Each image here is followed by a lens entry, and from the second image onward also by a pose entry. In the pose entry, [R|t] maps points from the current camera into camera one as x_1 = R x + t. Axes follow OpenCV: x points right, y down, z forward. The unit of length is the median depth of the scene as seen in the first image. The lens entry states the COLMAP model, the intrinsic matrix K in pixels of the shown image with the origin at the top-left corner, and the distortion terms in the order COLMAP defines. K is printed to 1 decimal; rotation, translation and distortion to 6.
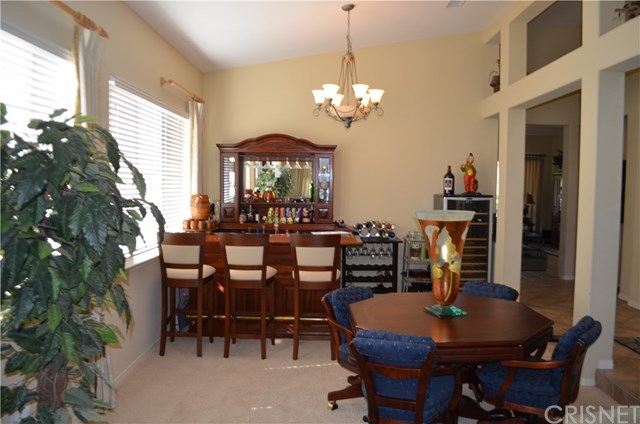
lens RADIAL K [[497.1, 0, 323.7], [0, 497.1, 215.5], [0, 0, 1]] dist [-0.086653, 0.011120]
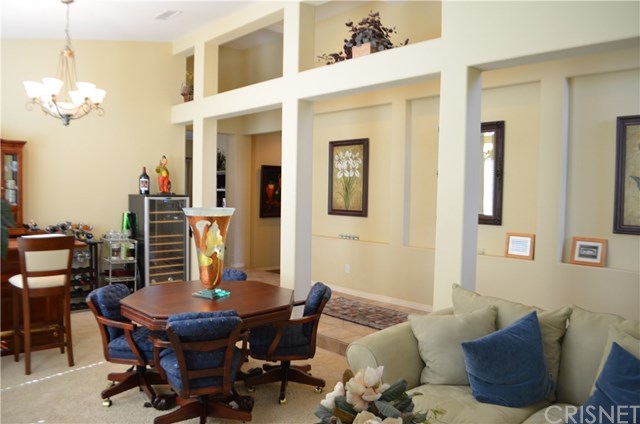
lens RADIAL K [[497.1, 0, 323.7], [0, 497.1, 215.5], [0, 0, 1]] dist [-0.086653, 0.011120]
pose [[0.738930, -0.030258, 0.673103, -0.219851], [0.030967, 0.999461, 0.010934, 0.002831], [-0.673070, 0.012764, 0.739468, -0.029029]]
